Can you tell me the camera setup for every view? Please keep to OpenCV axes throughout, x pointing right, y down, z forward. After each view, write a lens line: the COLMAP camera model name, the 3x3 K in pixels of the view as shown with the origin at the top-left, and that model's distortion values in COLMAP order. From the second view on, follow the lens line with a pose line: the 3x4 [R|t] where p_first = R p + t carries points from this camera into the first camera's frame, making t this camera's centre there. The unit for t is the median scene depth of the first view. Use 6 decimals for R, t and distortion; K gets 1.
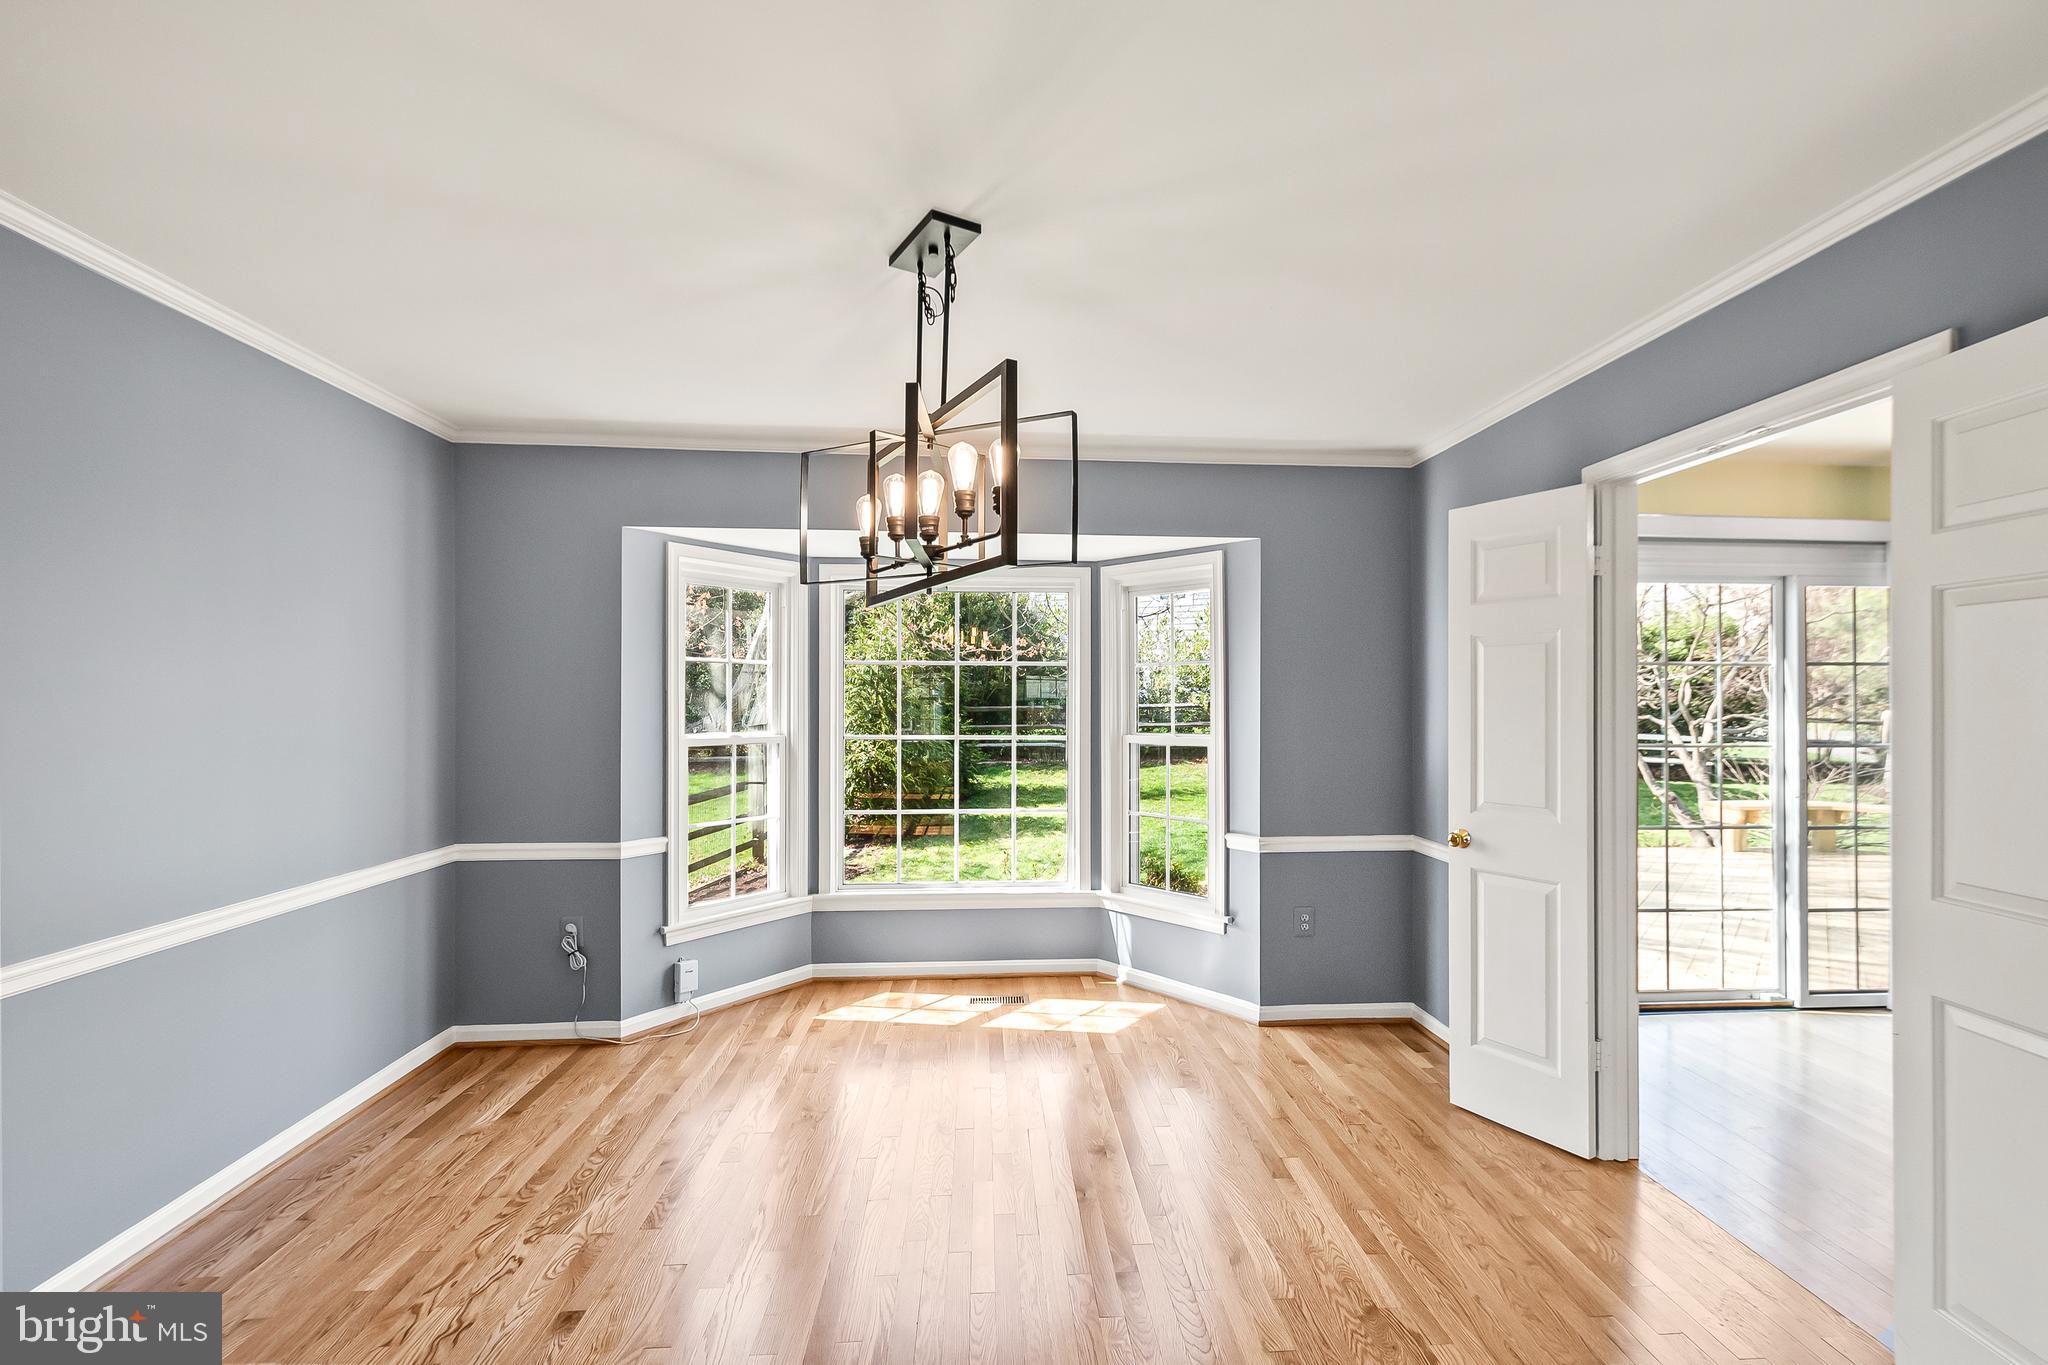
lens RADIAL K [[899.4, 0, 1075.9], [0, 899.4, 706.1], [0, 0, 1]] dist [0.008402, -0.000713]
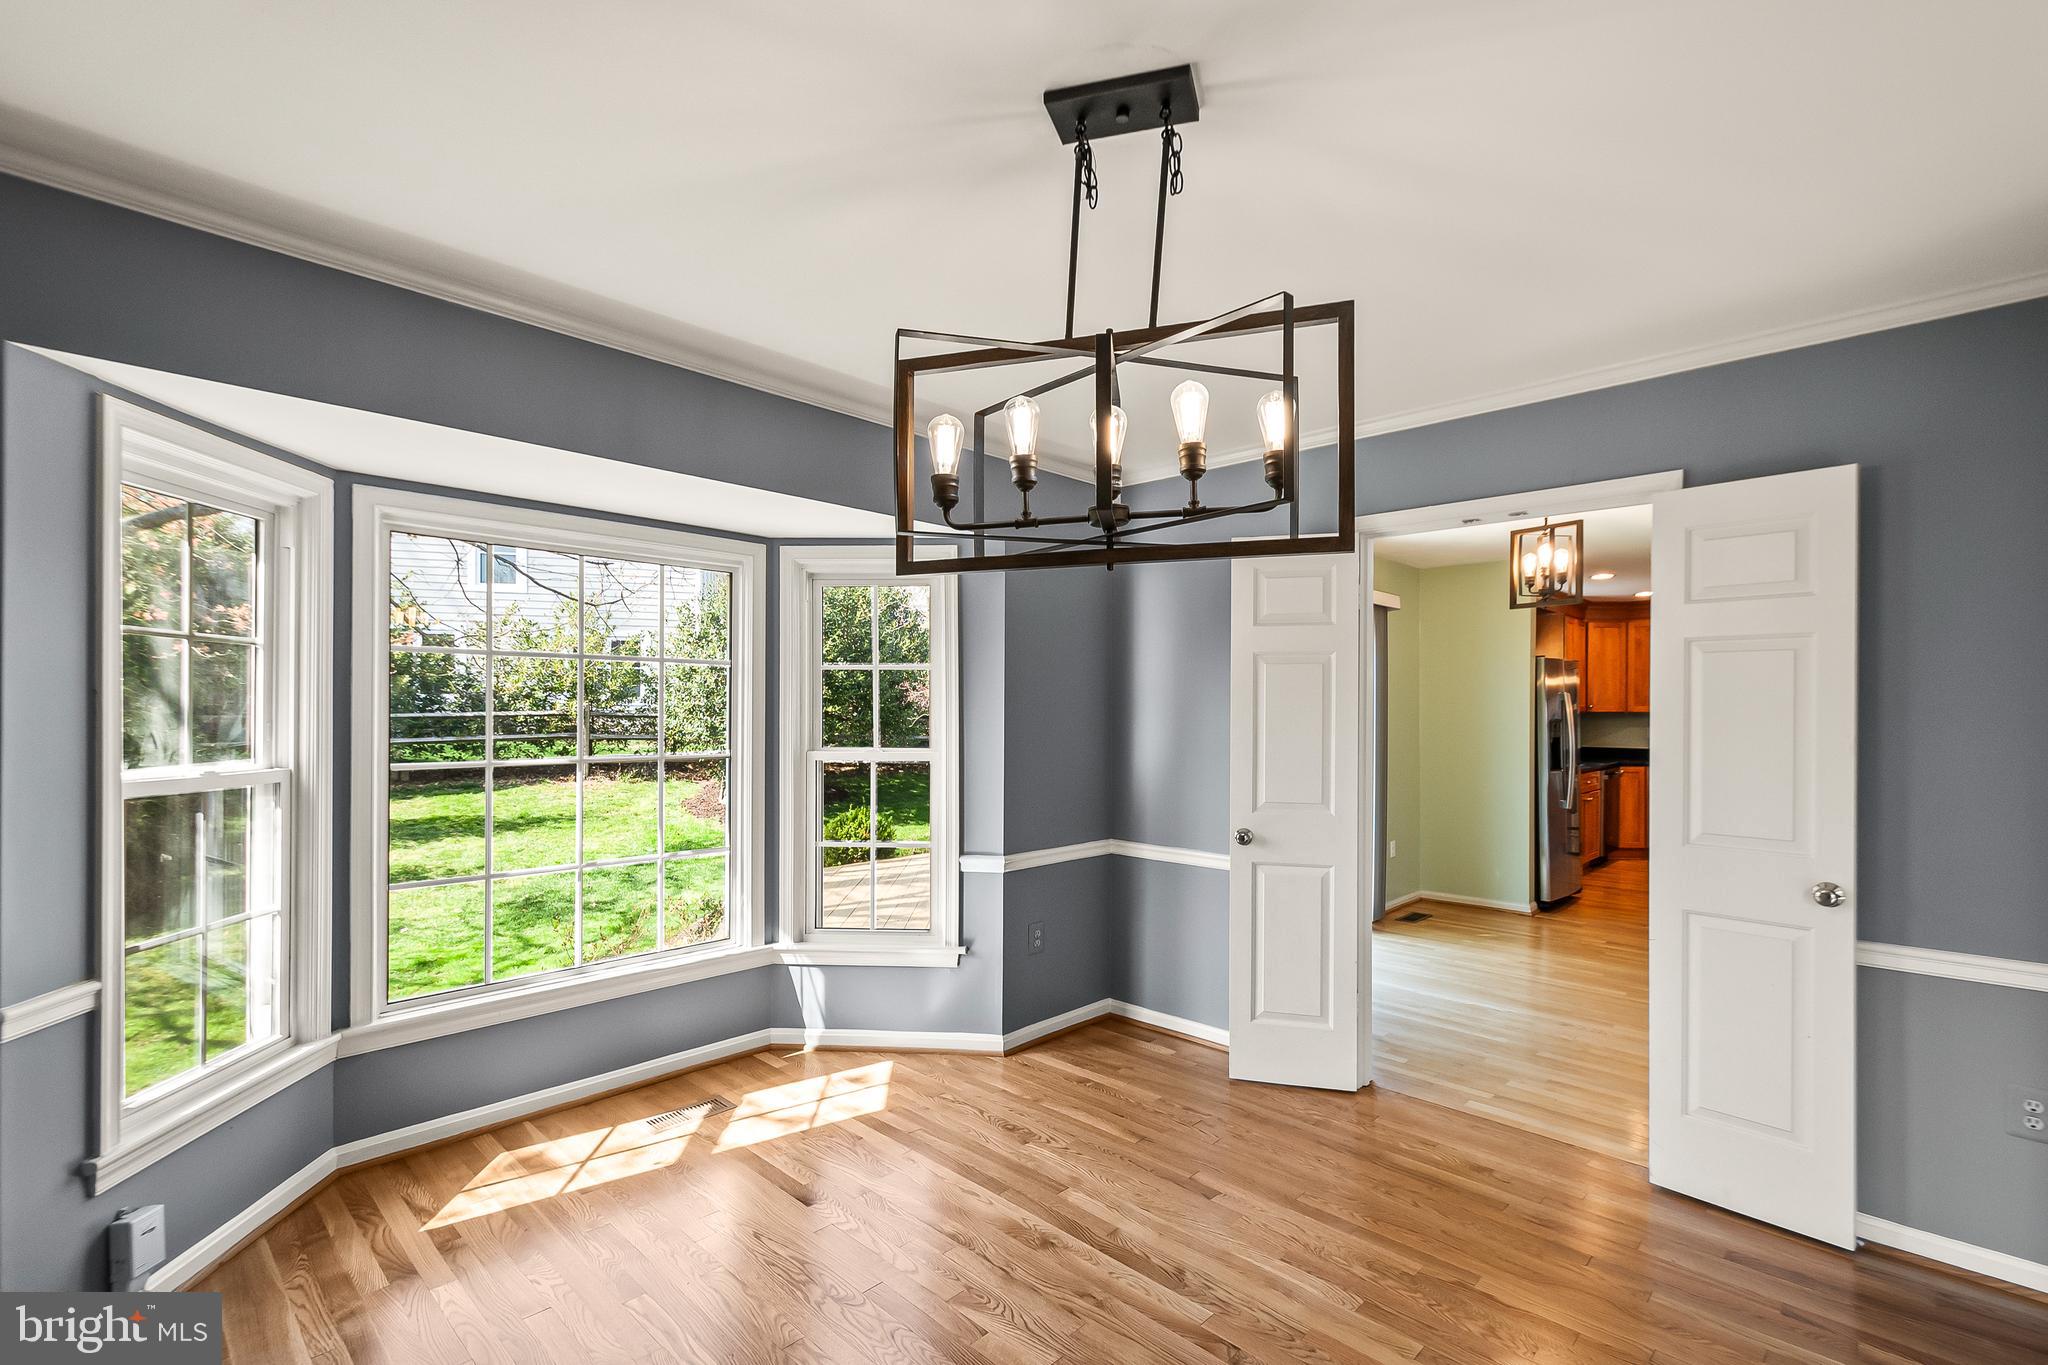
lens RADIAL K [[899.4, 0, 1074.4], [0, 899.4, 716.6], [0, 0, 1]] dist [0.008402, -0.000713]
pose [[0.746698, -0.001601, 0.665161, -0.365284], [0.000007, 0.999997, 0.002398, -0.002668], [-0.665163, -0.001786, 0.746696, 0.247592]]
